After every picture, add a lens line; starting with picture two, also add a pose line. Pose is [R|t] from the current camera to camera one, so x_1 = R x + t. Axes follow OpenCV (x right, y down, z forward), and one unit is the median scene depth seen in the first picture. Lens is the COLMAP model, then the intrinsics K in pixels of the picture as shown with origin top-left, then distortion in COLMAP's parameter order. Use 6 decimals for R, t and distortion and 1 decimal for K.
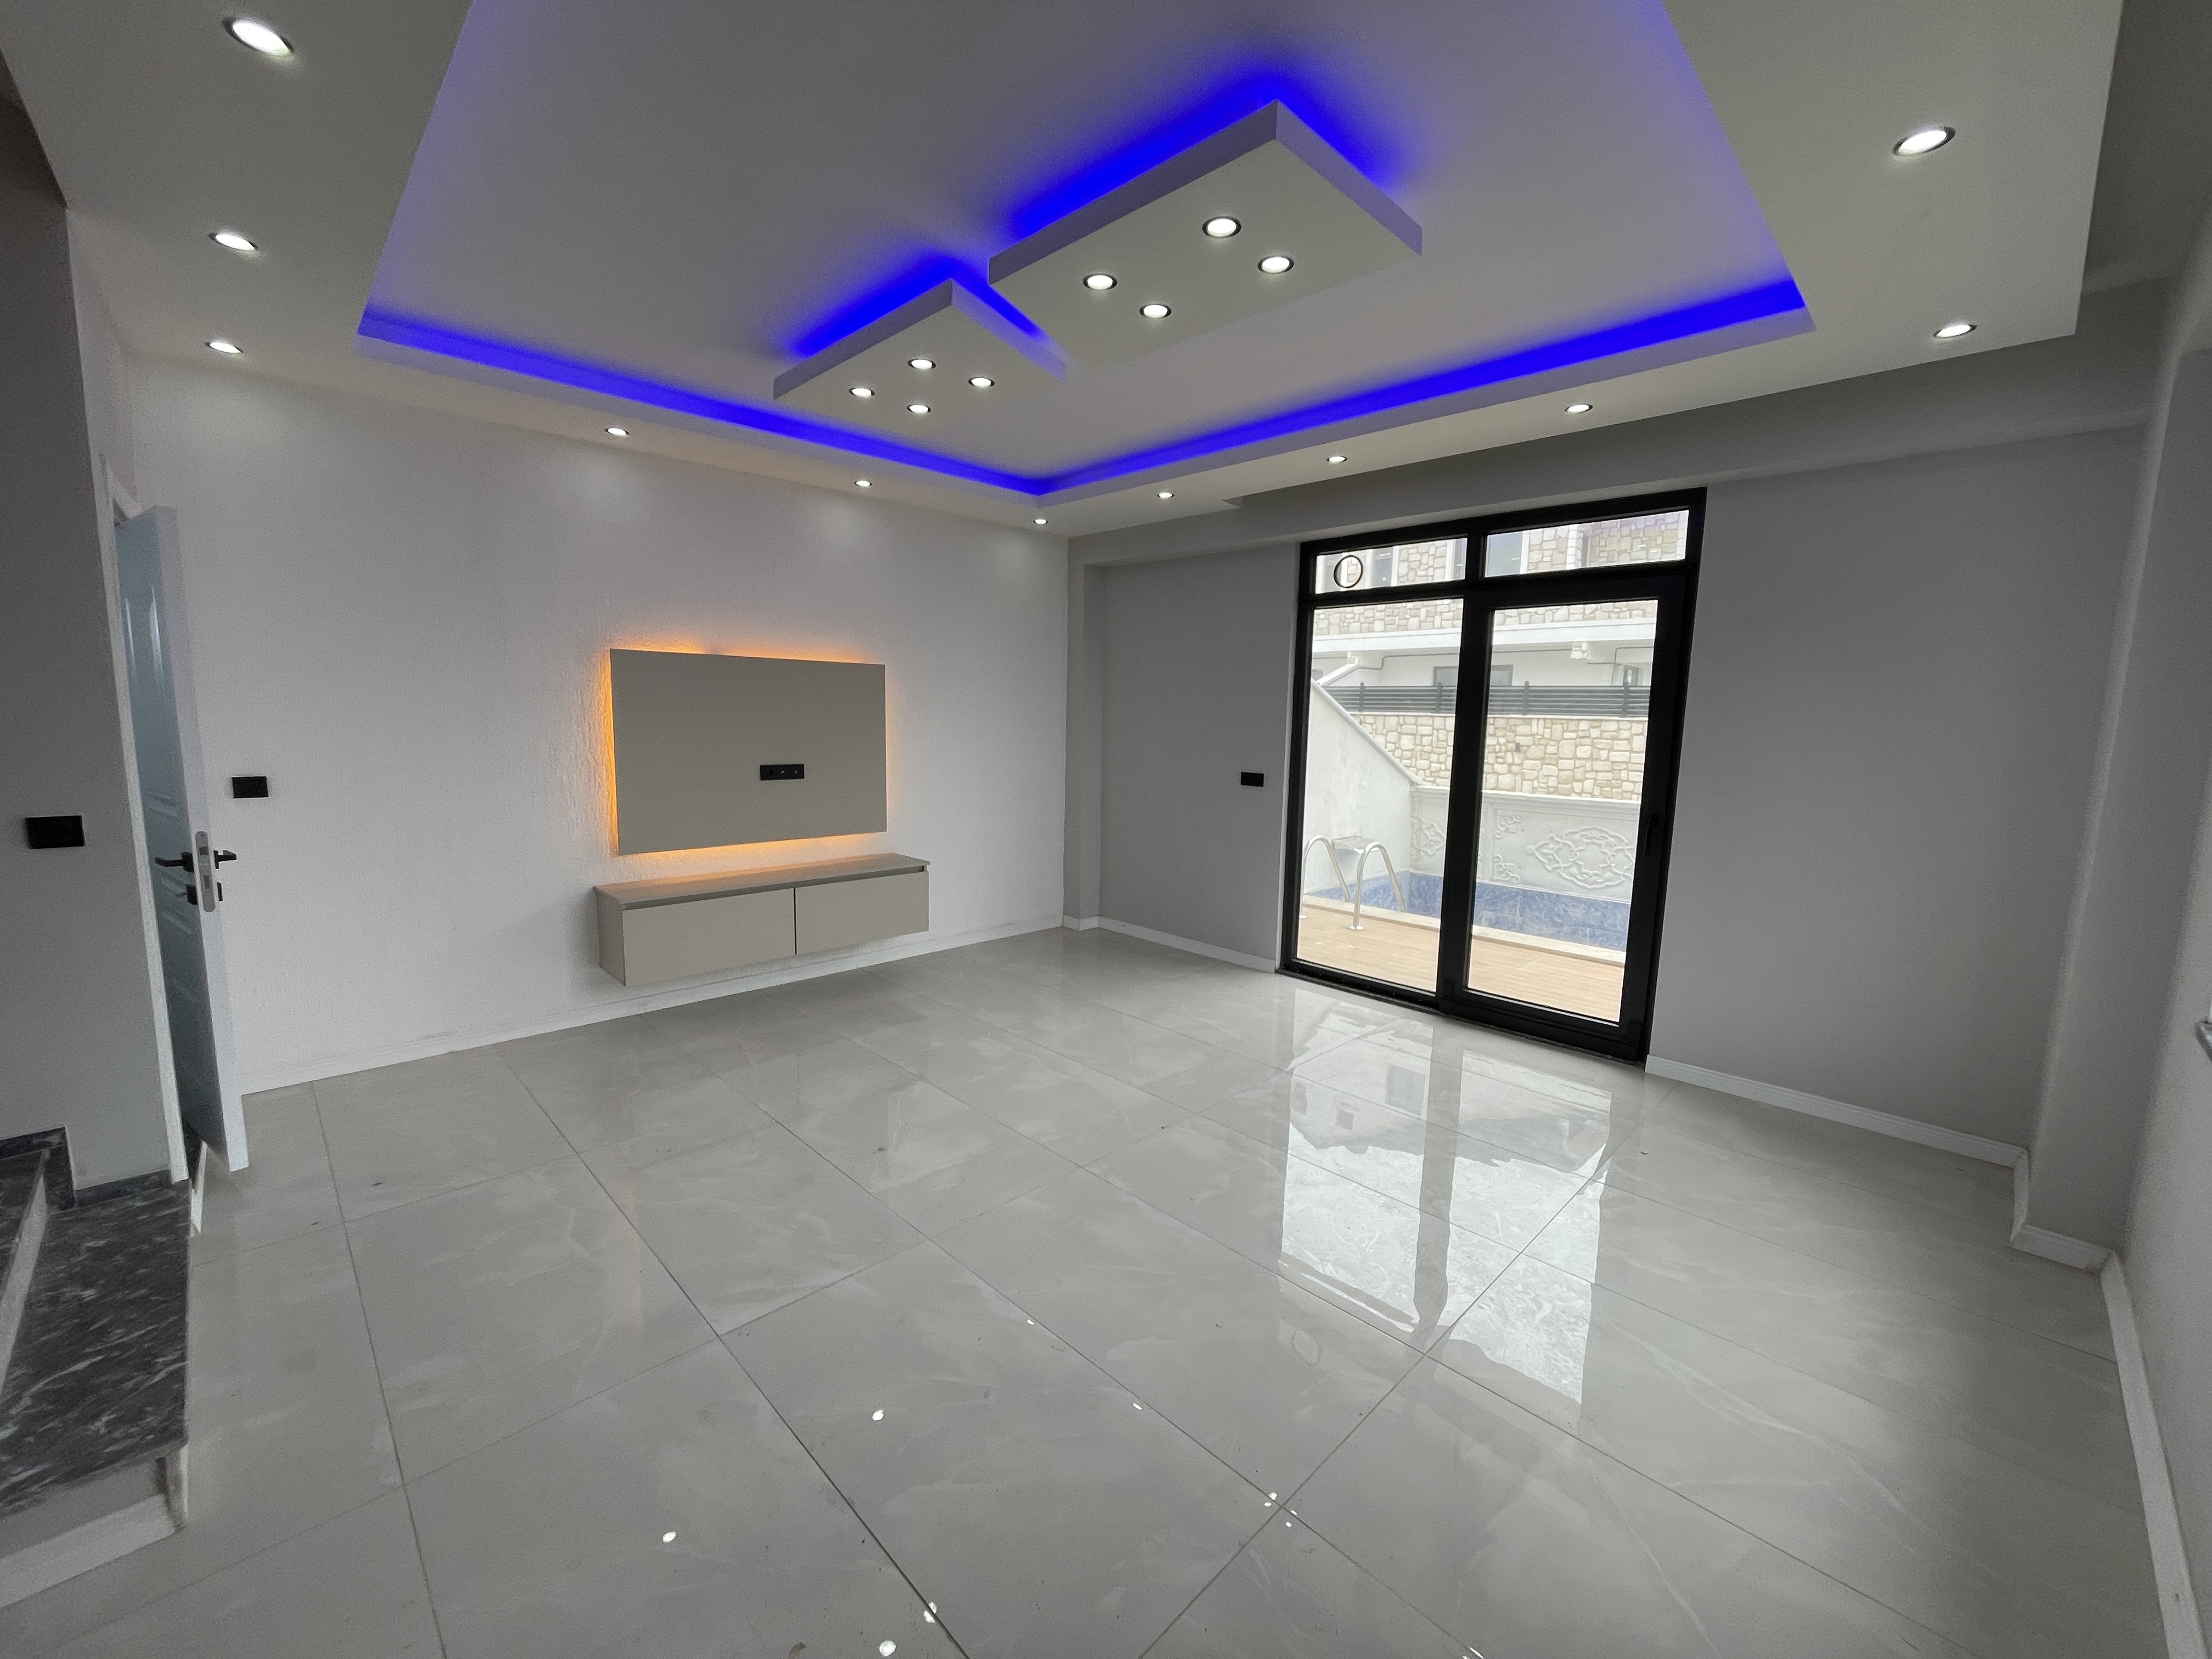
lens RADIAL K [[892.1, 0, 1107.9], [0, 892.1, 829.1], [0, 0, 1]] dist [-0.004201, 0.000358]
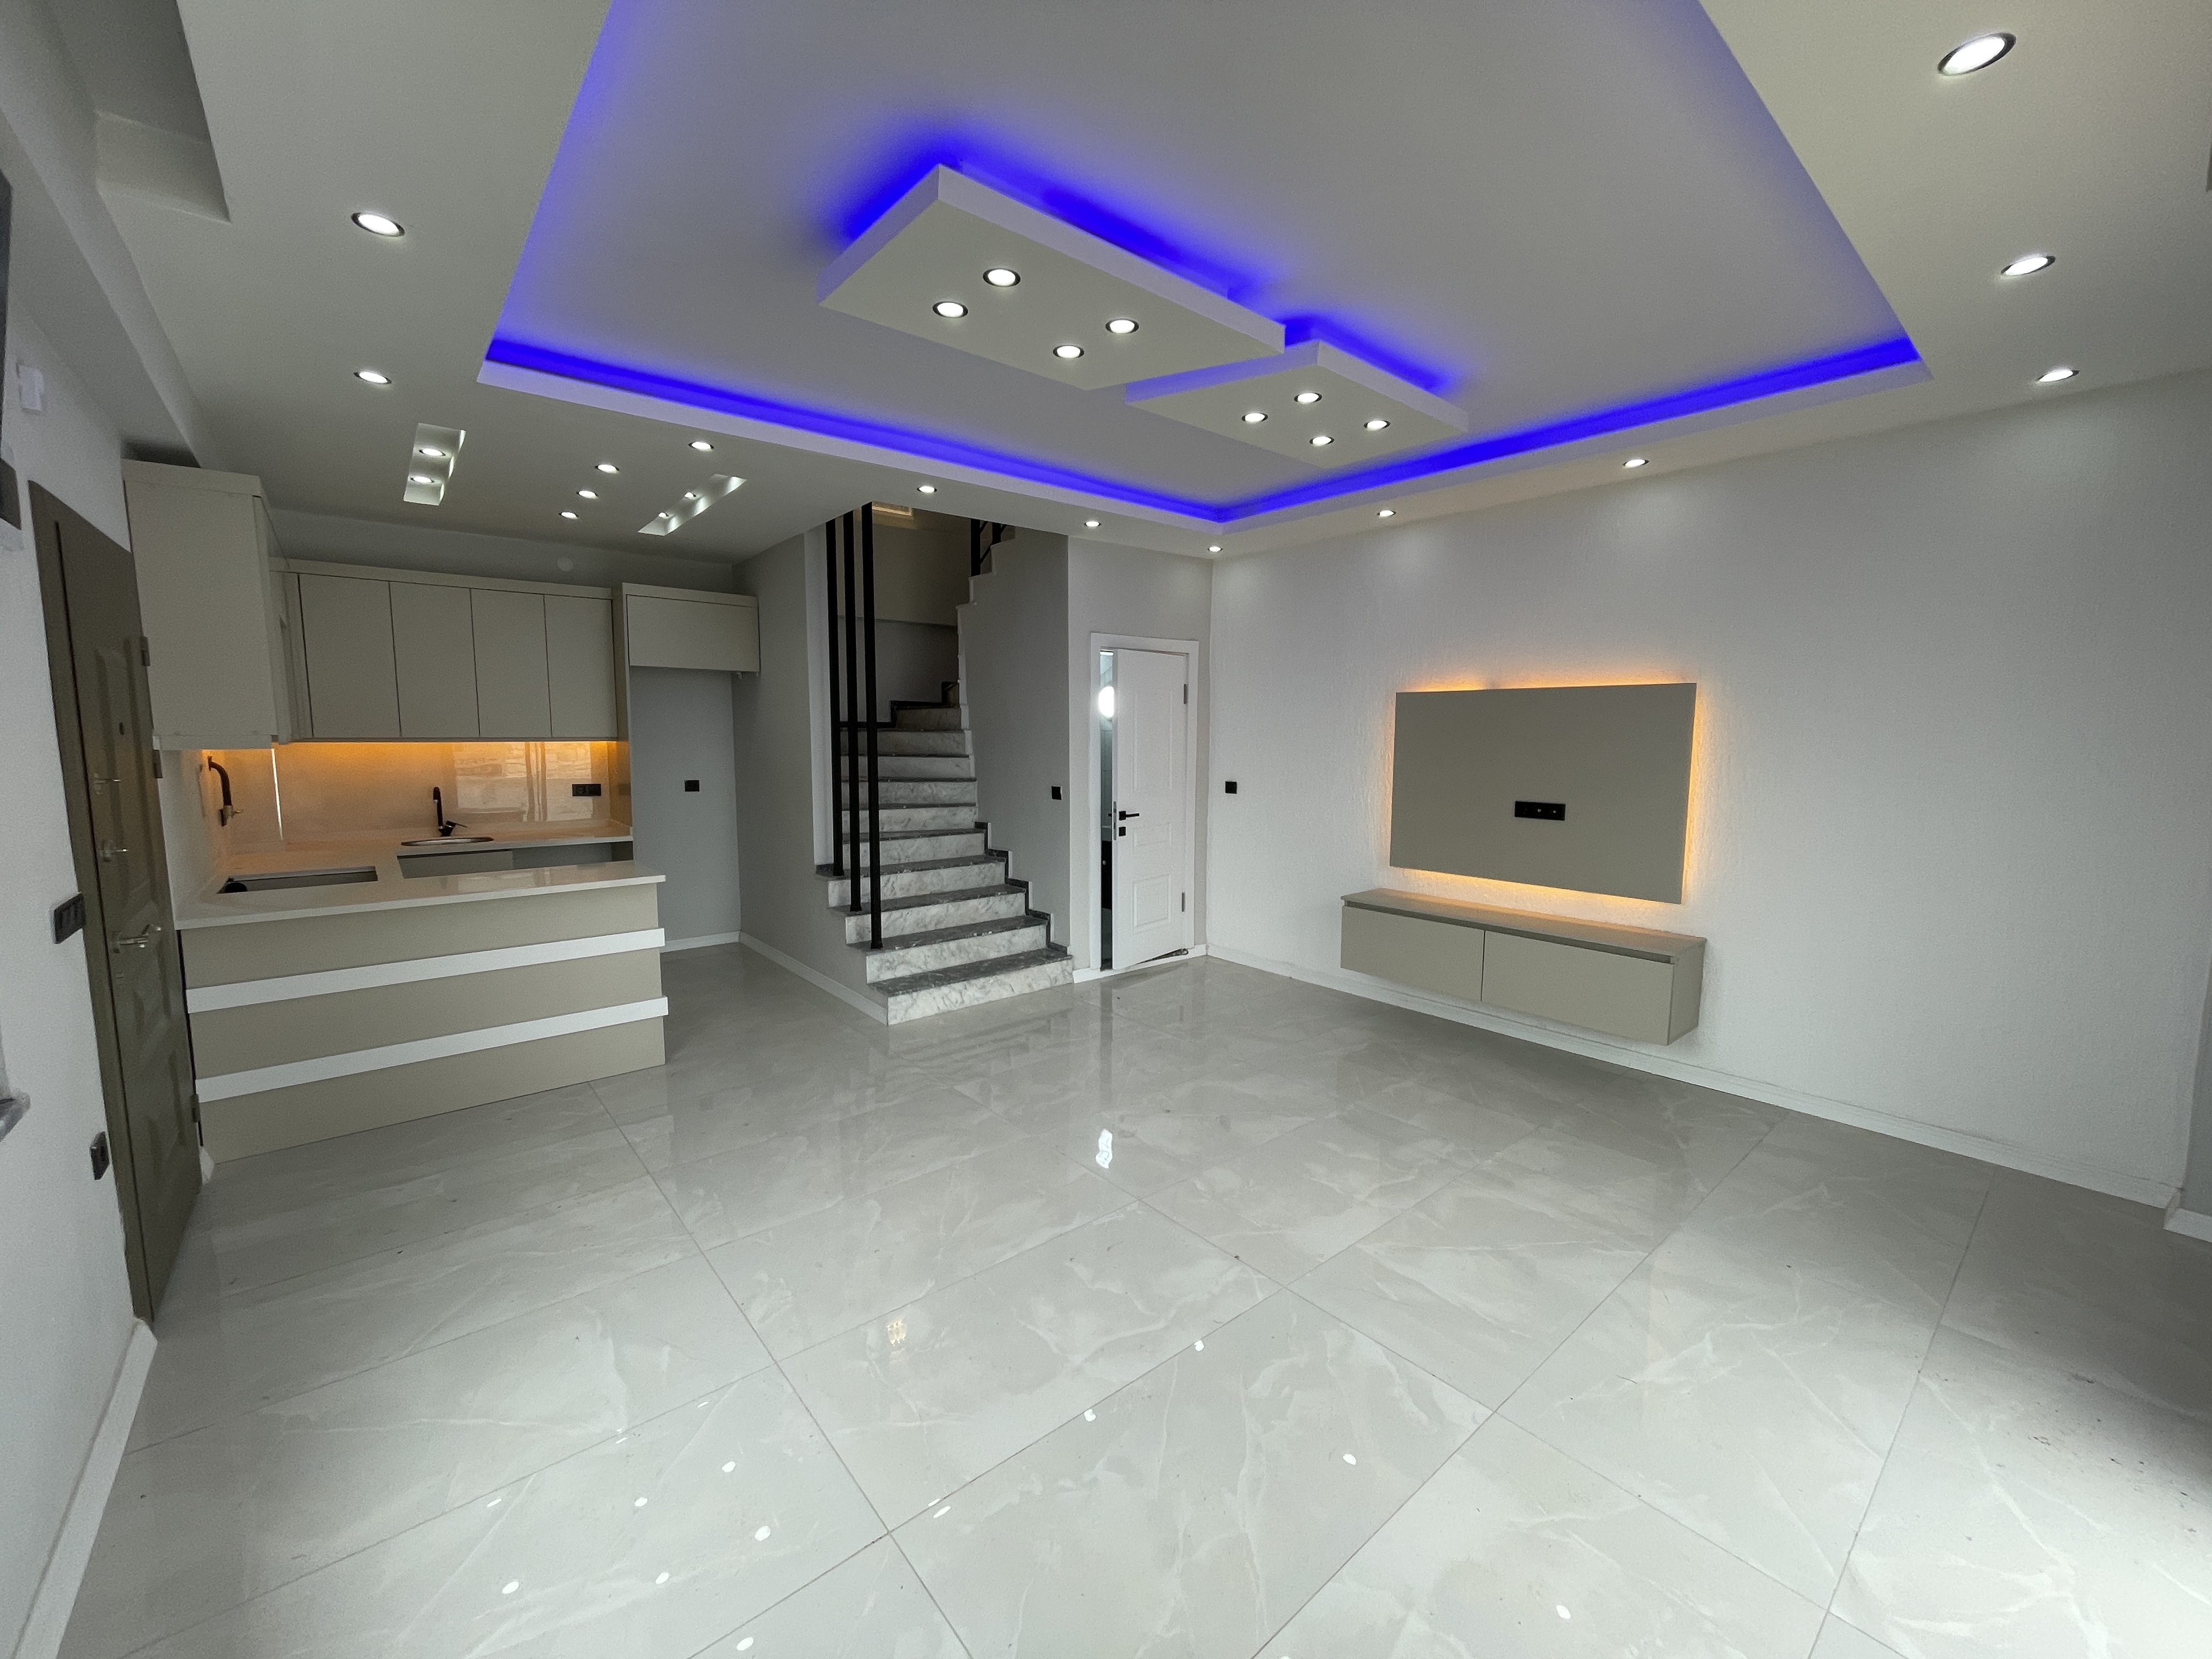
lens RADIAL K [[892.1, 0, 1089.5], [0, 892.1, 824.7], [0, 0, 1]] dist [-0.004201, 0.000358]
pose [[-0.088337, 0.085263, -0.992435, 0.612805], [-0.136788, 0.985852, 0.096873, -0.078733], [0.986654, 0.144310, -0.075424, 0.641396]]
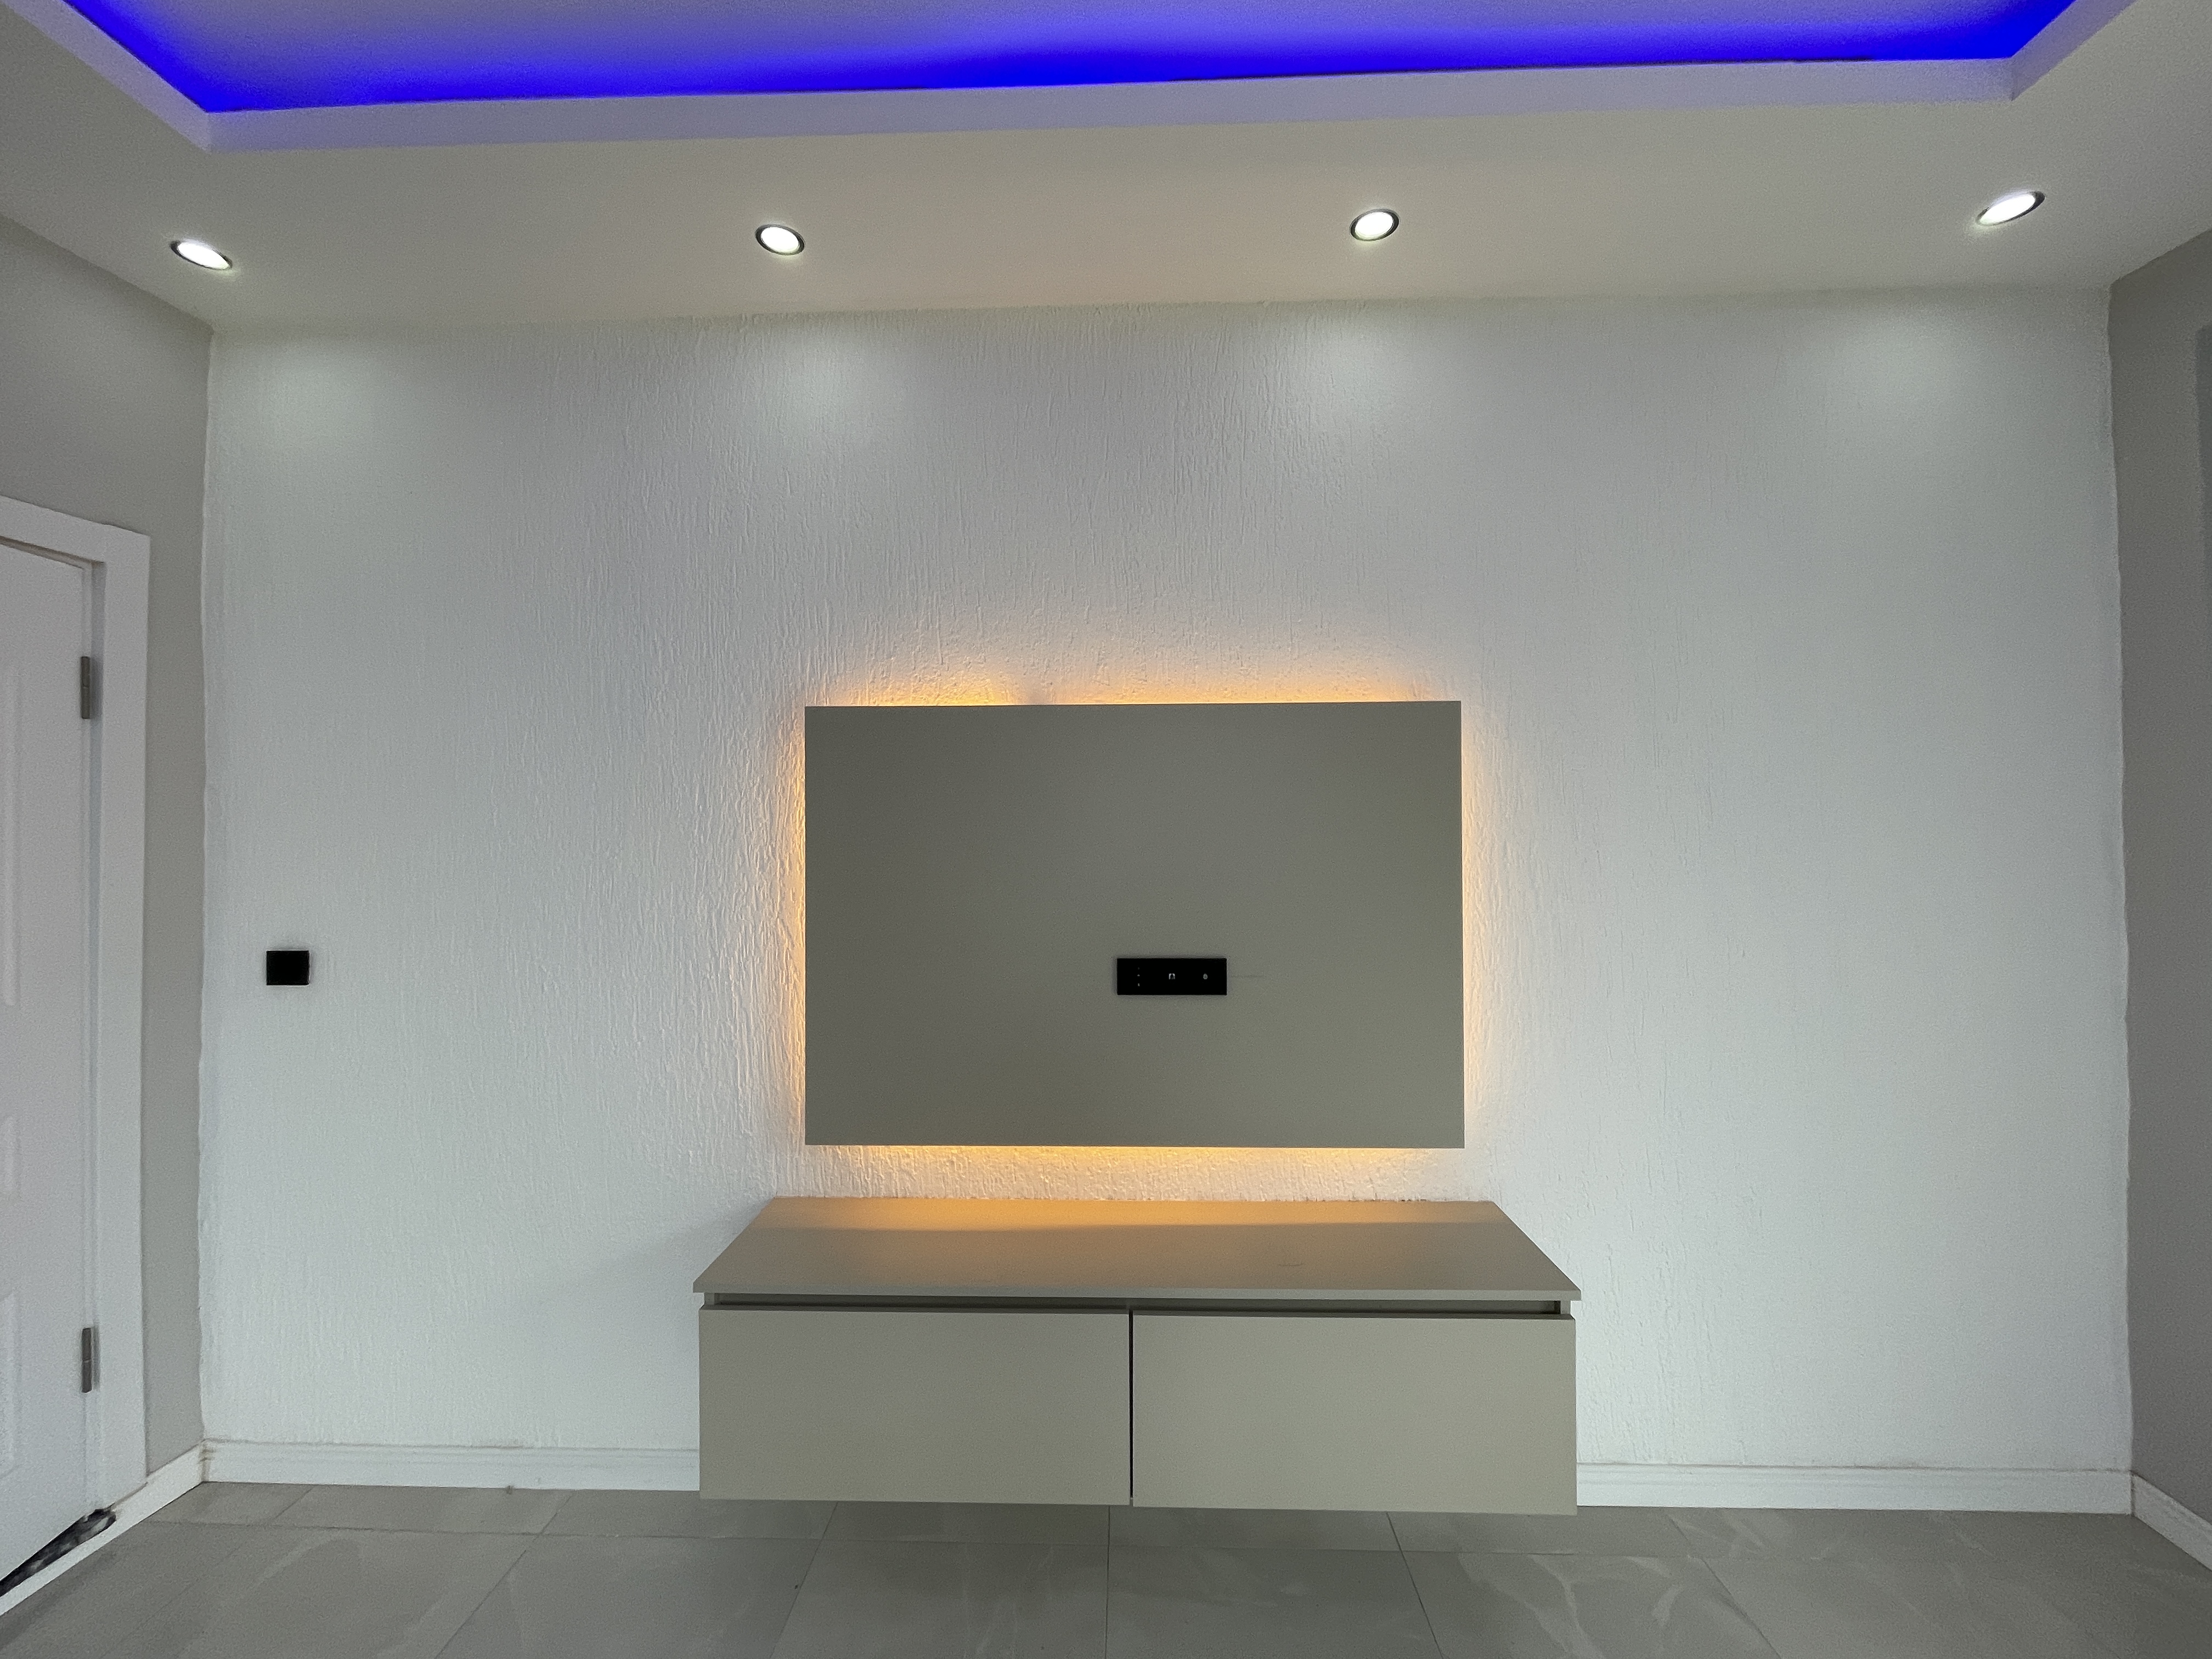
lens RADIAL K [[892.1, 0, 1100.5], [0, 892.1, 821.4], [0, 0, 1]] dist [-0.004201, 0.000358]
pose [[0.689779, -0.033714, -0.723235, -0.094287], [-0.077767, 0.989686, -0.120304, -0.086310], [0.719832, 0.139227, 0.680043, 0.719710]]
